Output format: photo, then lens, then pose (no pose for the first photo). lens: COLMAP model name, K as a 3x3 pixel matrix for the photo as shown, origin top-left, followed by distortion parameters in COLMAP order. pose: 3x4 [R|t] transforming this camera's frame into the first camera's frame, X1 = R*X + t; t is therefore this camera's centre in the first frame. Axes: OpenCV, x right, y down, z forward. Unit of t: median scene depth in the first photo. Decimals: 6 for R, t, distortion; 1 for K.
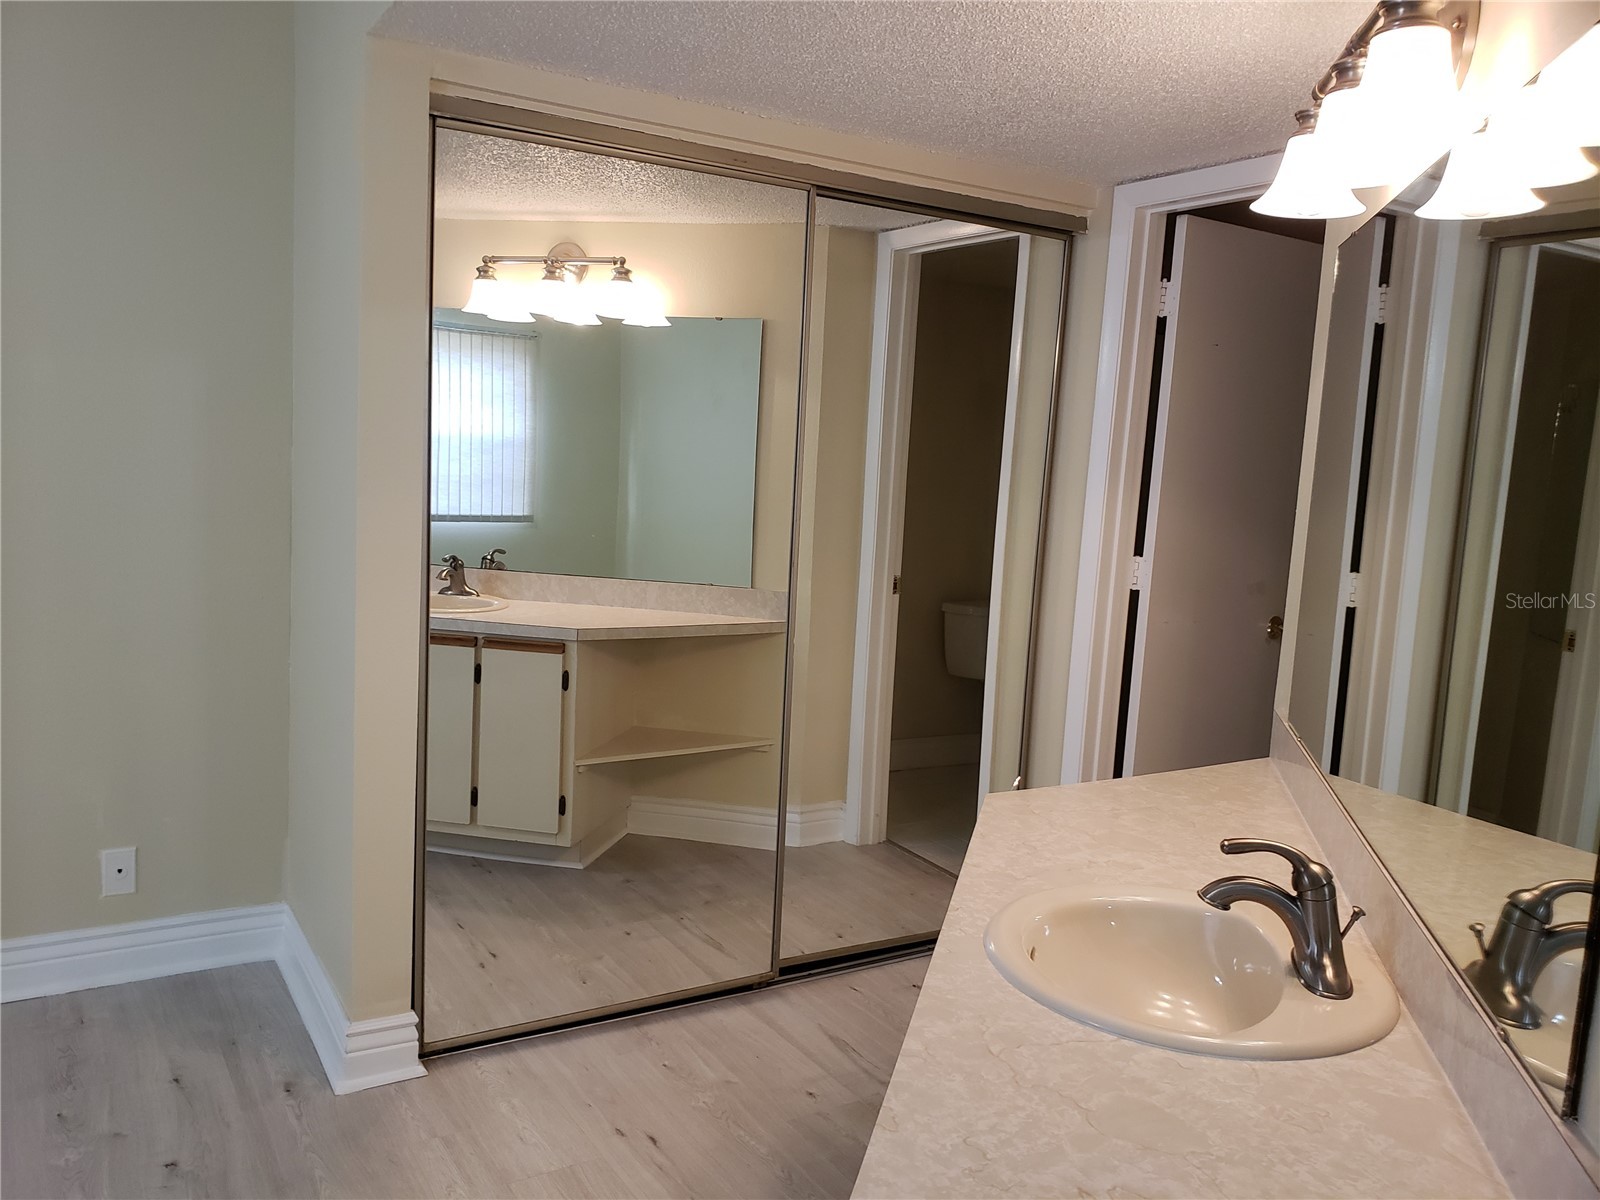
lens RADIAL K [[1245.1, 0, 795.4], [0, 1245.1, 572.8], [0, 0, 1]] dist [0.145731, -0.128898]
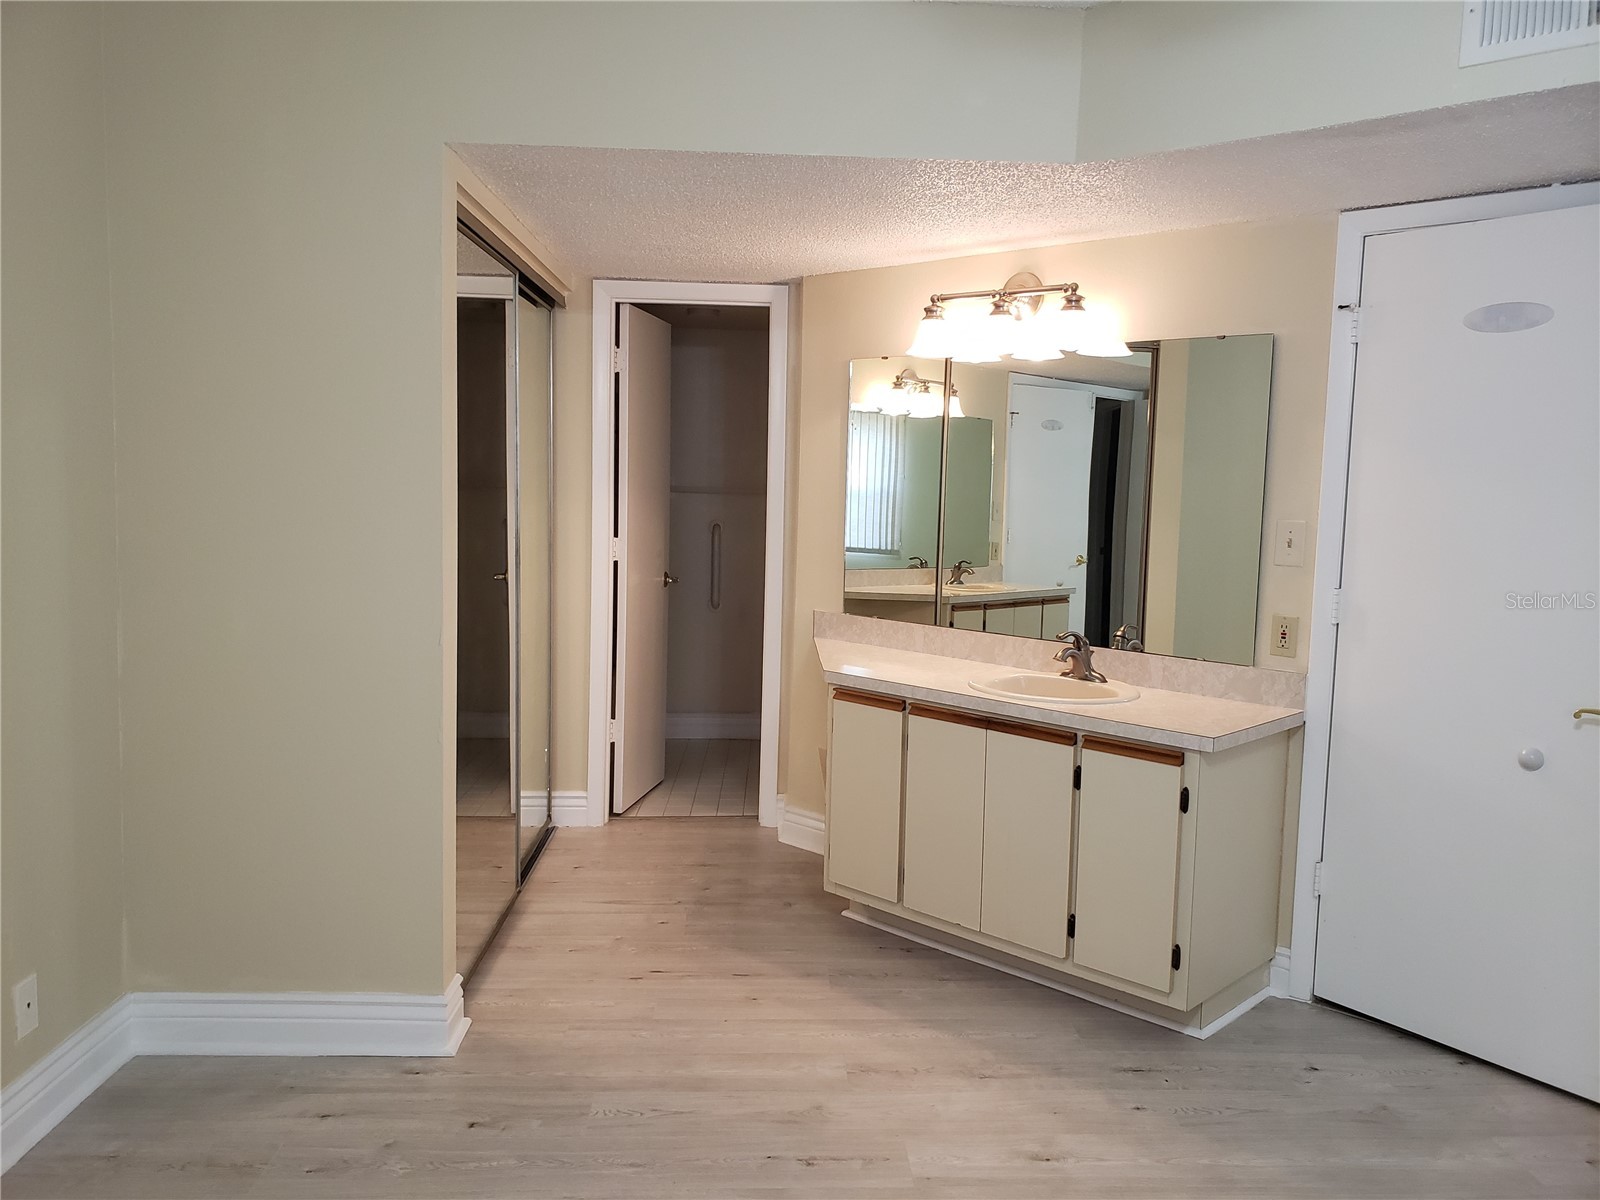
lens RADIAL K [[1245.1, 0, 795.4], [0, 1245.1, 572.8], [0, 0, 1]] dist [0.145731, -0.128898]
pose [[0.489399, -0.109828, 0.865116, -0.984742], [0.079764, 0.993517, 0.081006, -0.081309], [-0.868404, 0.029361, 0.494987, 0.127460]]
